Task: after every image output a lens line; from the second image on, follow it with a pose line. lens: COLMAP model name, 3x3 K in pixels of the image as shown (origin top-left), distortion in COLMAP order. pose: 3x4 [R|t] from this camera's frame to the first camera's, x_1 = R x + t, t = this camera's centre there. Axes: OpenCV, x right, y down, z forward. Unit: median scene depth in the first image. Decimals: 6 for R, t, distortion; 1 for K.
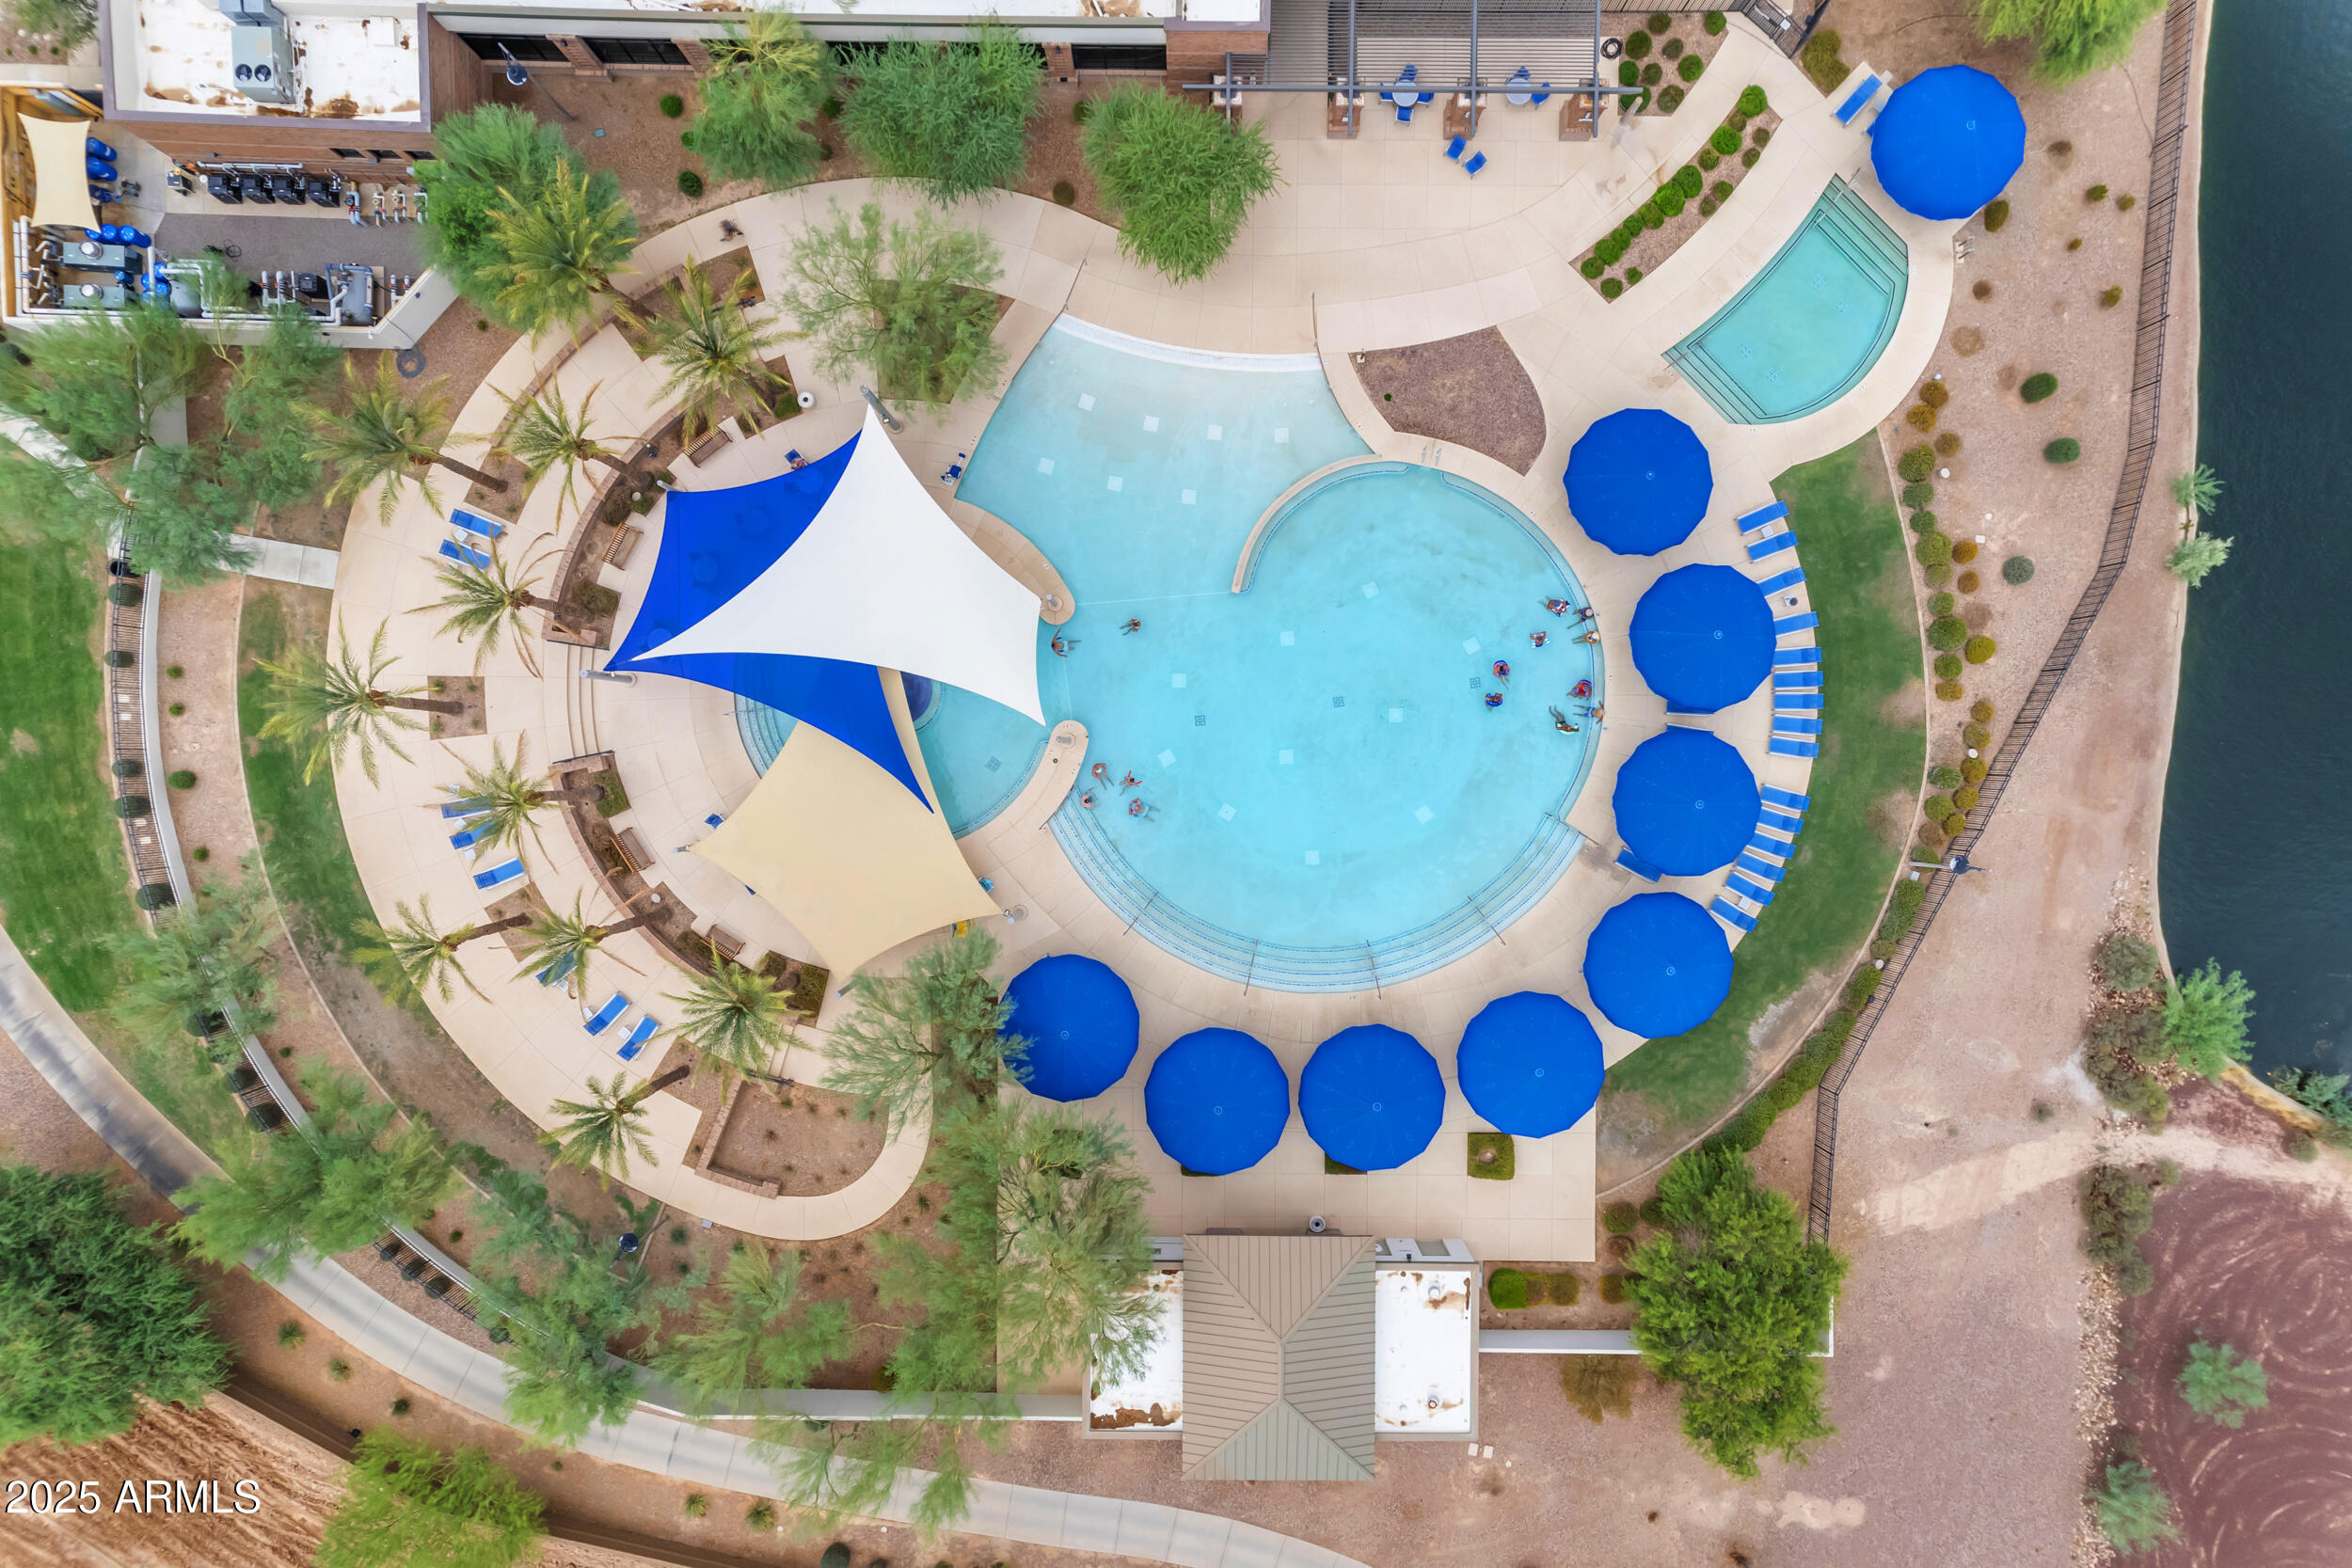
lens RADIAL K [[1478.0, 0, 1176.0], [0, 1478.0, 784.0], [0, 0, 1]] dist [0.014152, 0.034130]
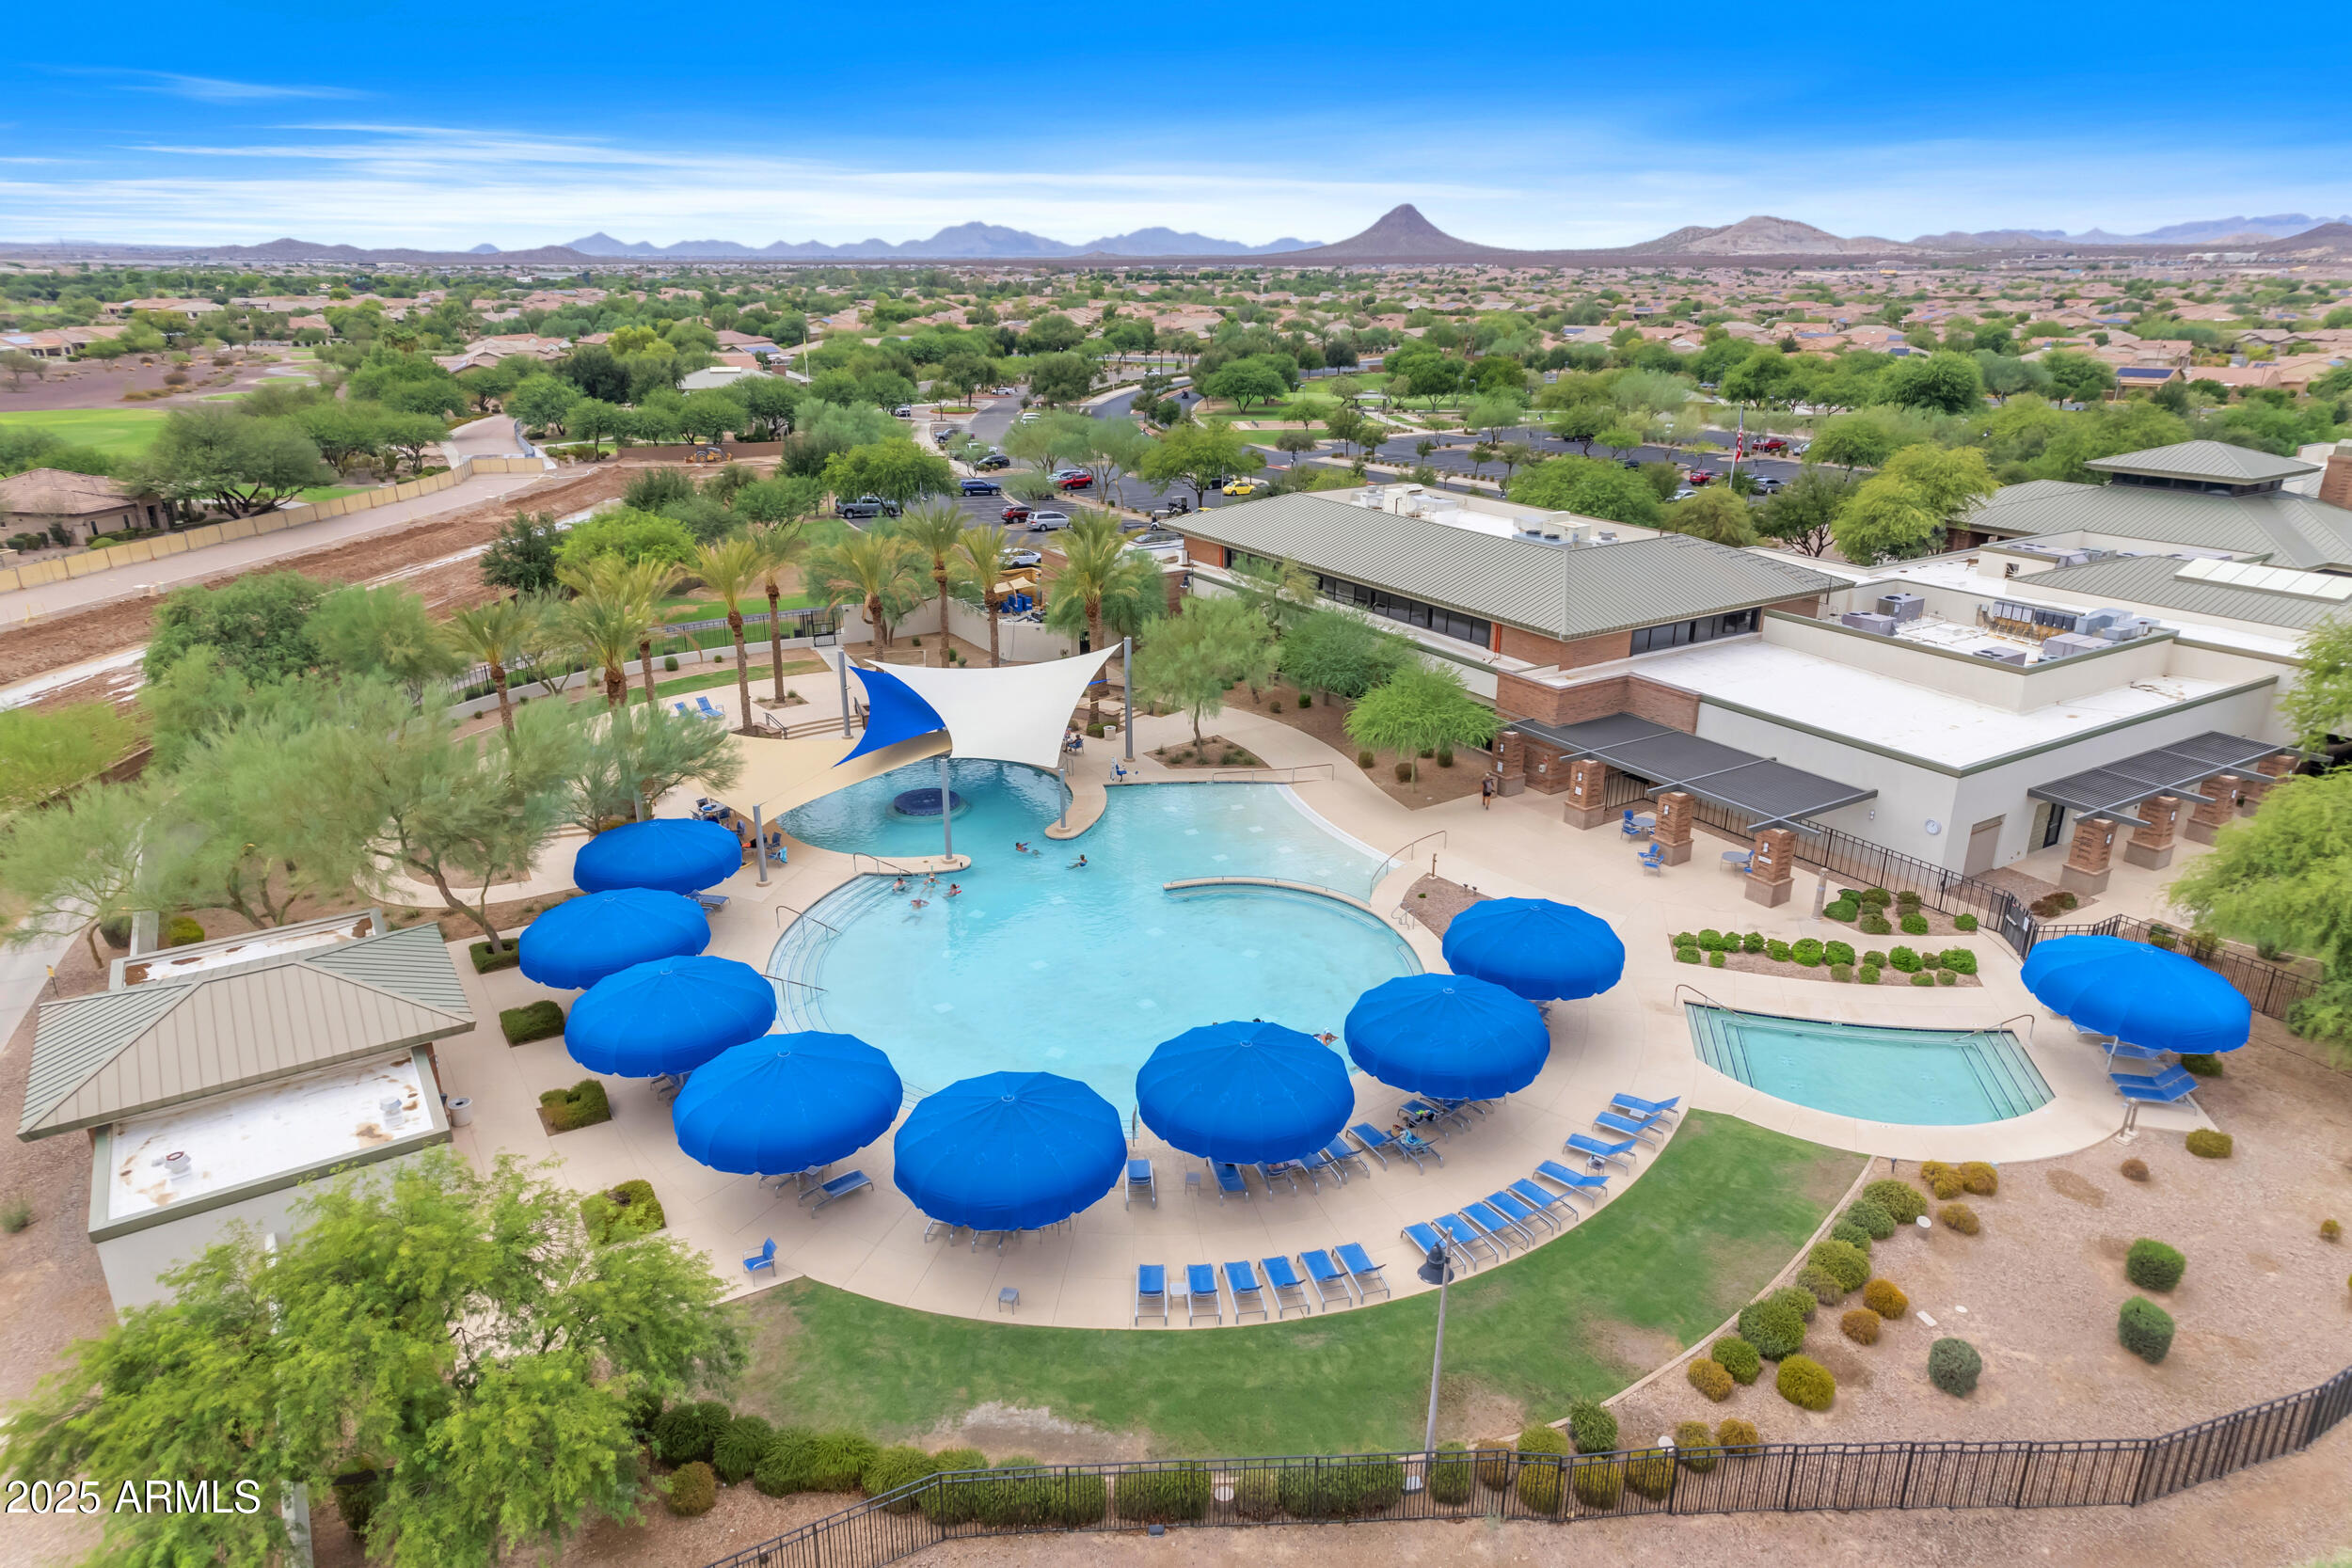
lens RADIAL K [[1478.0, 0, 1176.0], [0, 1478.0, 784.0], [0, 0, 1]] dist [0.014152, 0.034130]
pose [[0.540180, 0.289475, -0.790196, 0.787680], [-0.841295, 0.162680, -0.515517, 0.350103], [-0.020680, 0.943260, 0.331410, 0.621969]]
